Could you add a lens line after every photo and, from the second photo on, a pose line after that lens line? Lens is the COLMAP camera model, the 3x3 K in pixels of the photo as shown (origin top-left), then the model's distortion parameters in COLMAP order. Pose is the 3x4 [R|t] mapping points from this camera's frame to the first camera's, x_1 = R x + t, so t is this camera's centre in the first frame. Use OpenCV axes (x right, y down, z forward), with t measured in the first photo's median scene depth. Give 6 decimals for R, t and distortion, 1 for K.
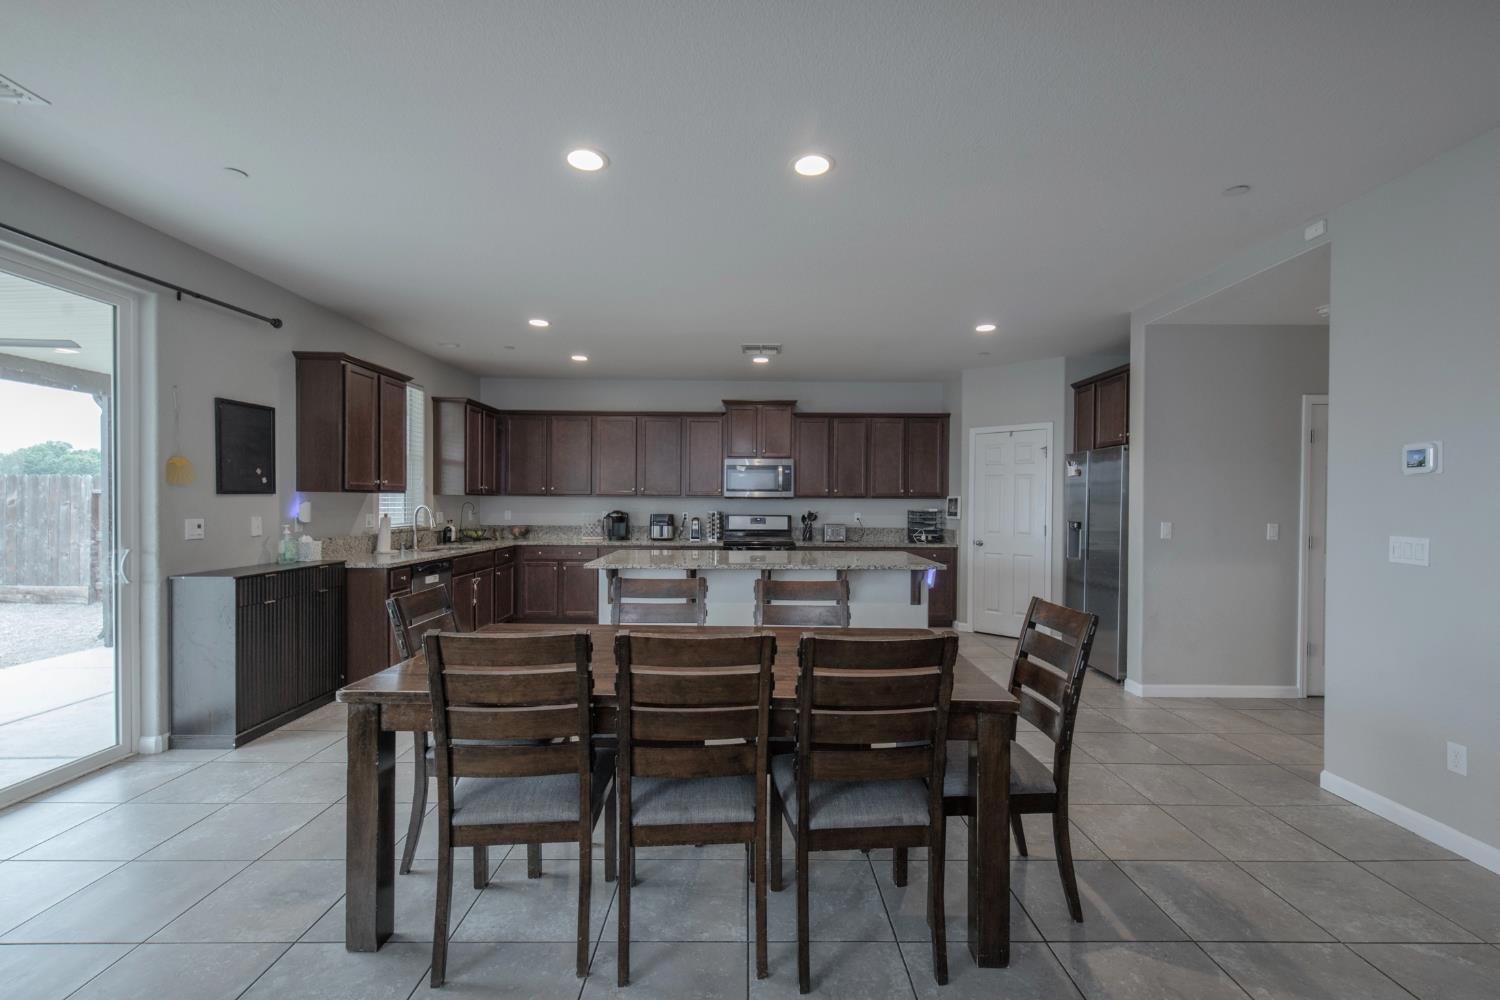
lens RADIAL K [[667.1, 0, 751.9], [0, 667.1, 507.2], [0, 0, 1]] dist [0.017031, -0.000154]
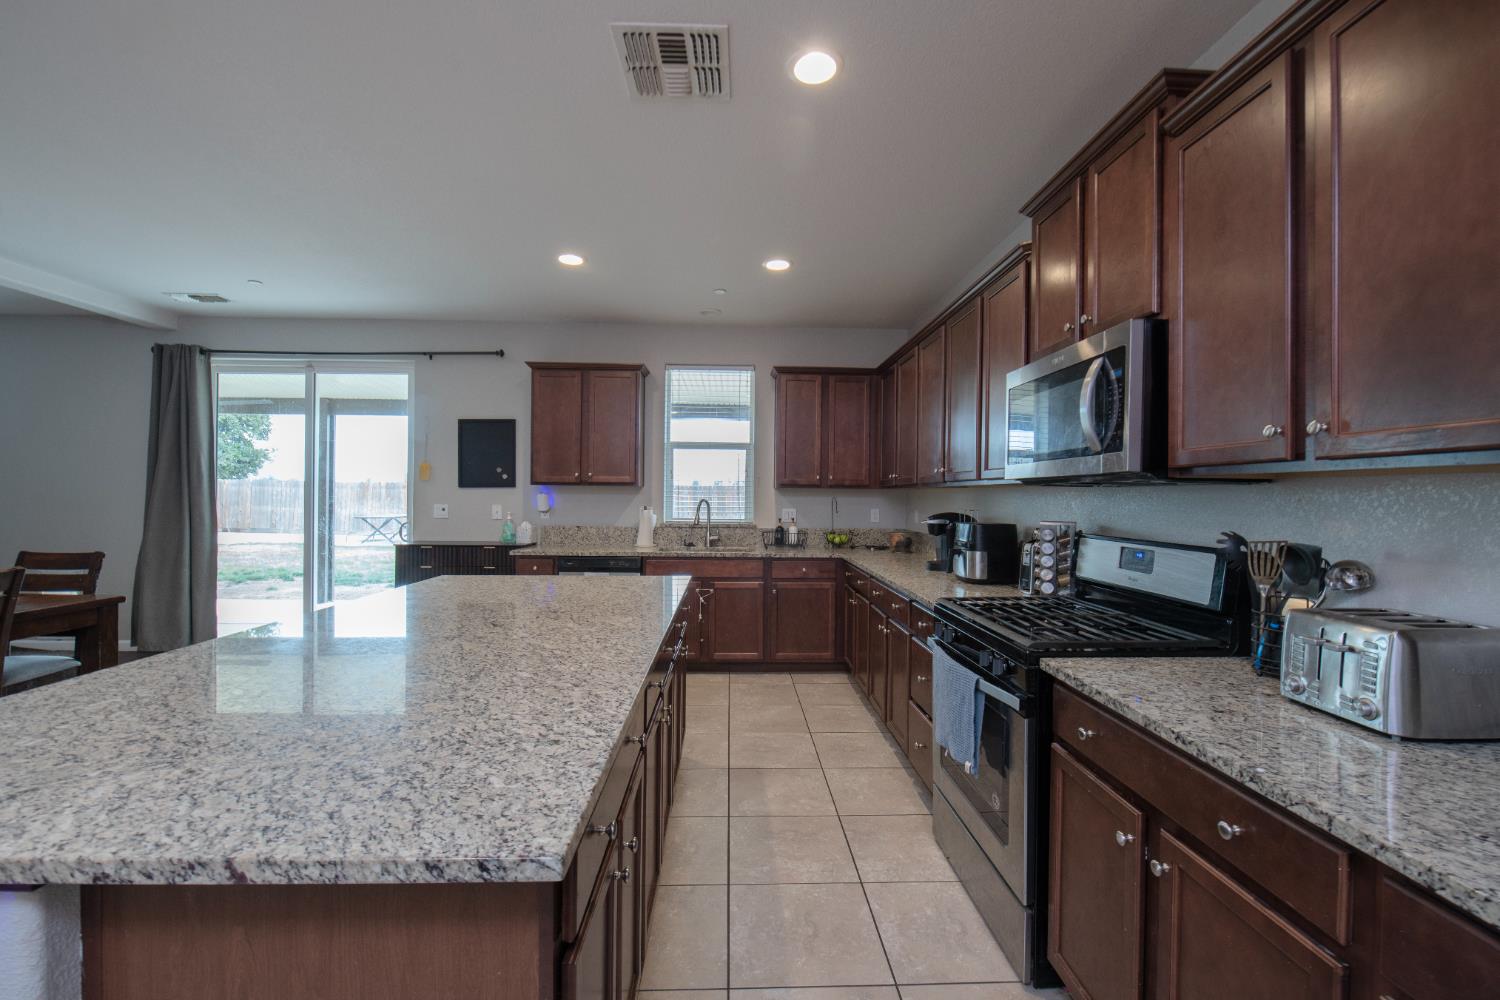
lens RADIAL K [[624.9, 0, 765.8], [0, 624.9, 501.9], [0, 0, 1]] dist [-0.017622, -0.000524]
pose [[0.029806, 0.002231, -0.999553, 0.285861], [-0.020861, 0.999781, 0.001610, -0.002391], [0.999338, 0.020804, 0.029846, 0.857979]]
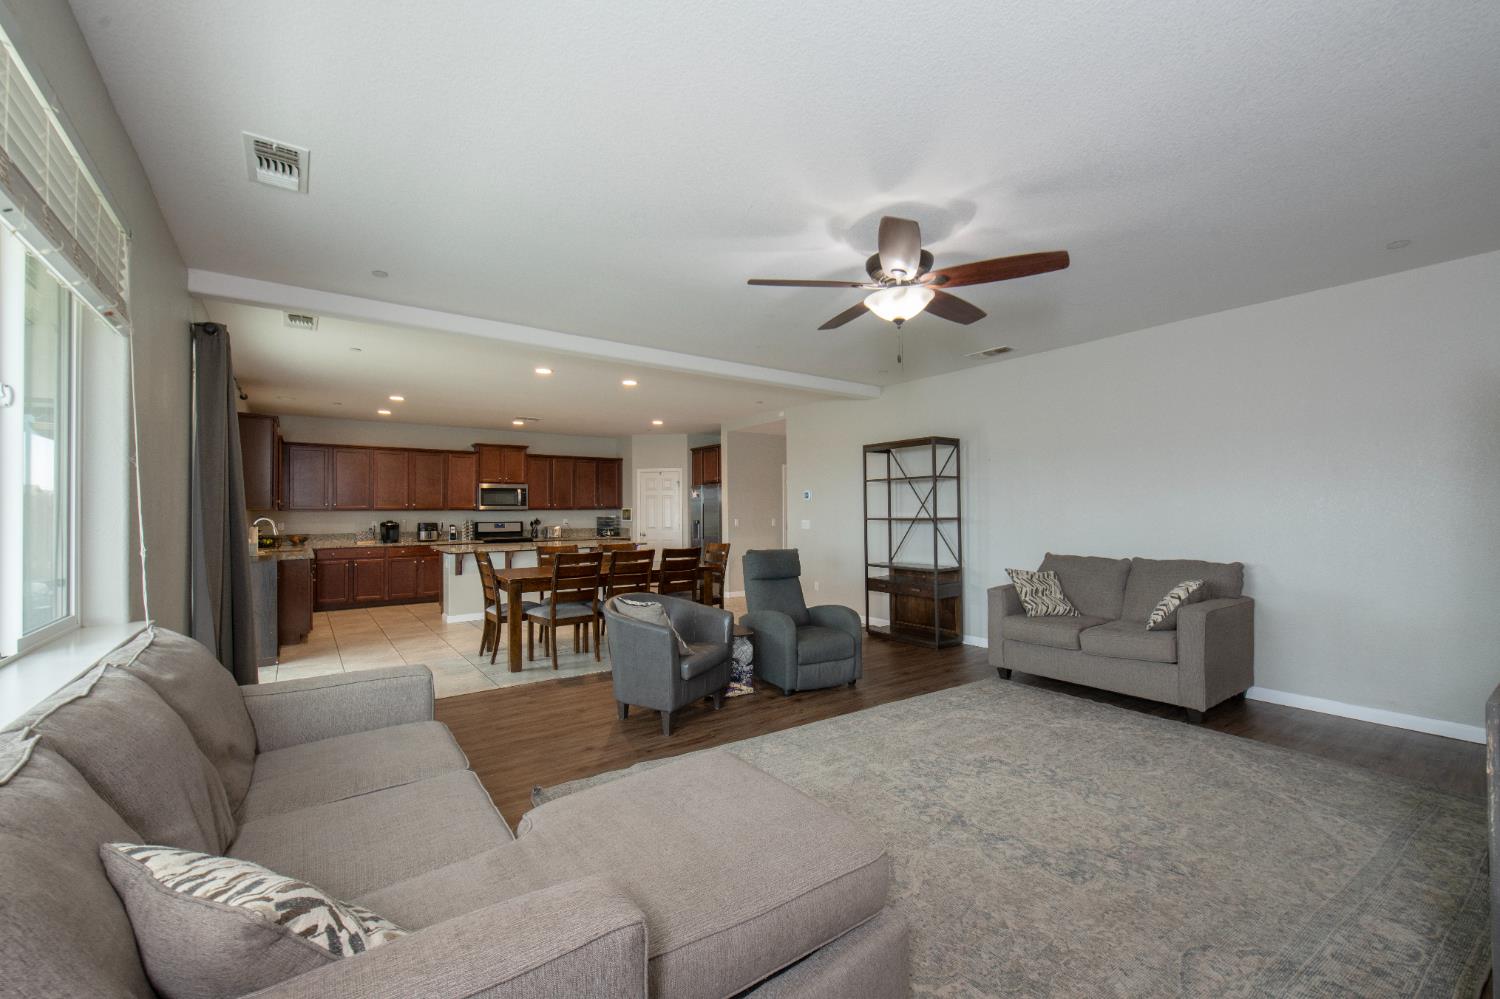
lens RADIAL K [[626.9, 0, 771.3], [0, 626.9, 502.1], [0, 0, 1]] dist [0.000944, 0.000001]
pose [[0.799795, -0.003103, 0.600265, -0.353176], [0.017746, 0.999672, -0.018477, 0.004464], [-0.600011, 0.025430, 0.799587, -0.481292]]
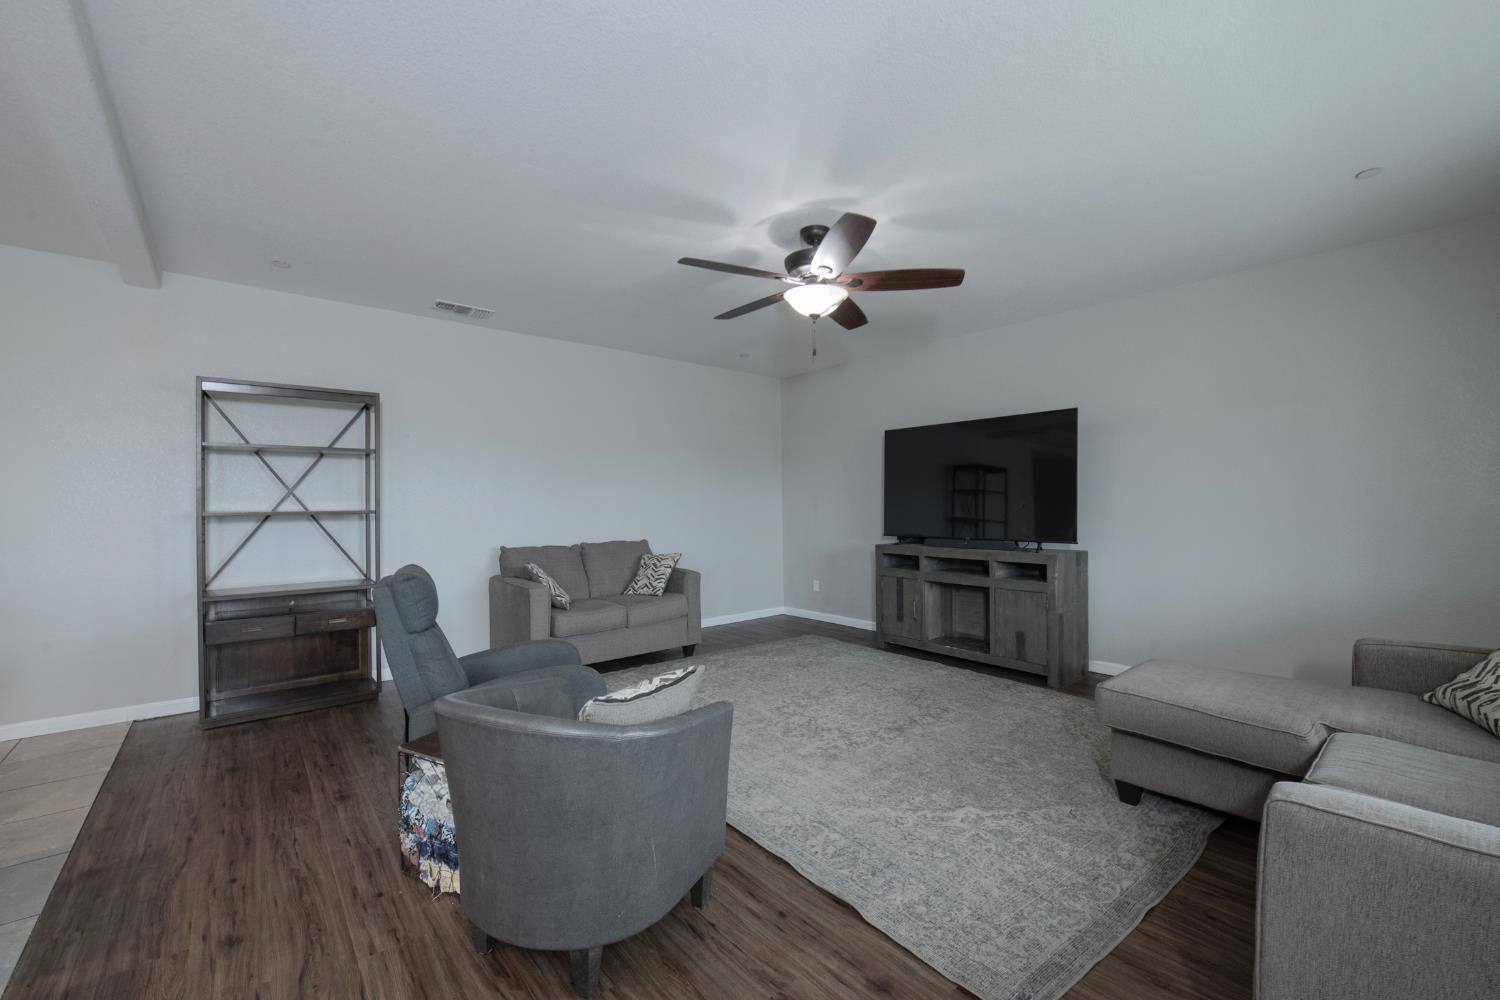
lens RADIAL K [[598.3, 0, 750.1], [0, 598.3, 503.6], [0, 0, 1]] dist [-0.002371, -0.005366]
pose [[-0.641979, -0.000941, 0.766722, -0.327259], [0.009709, 0.999909, 0.009357, 0.005670], [-0.766661, 0.013451, -0.641912, 0.148682]]
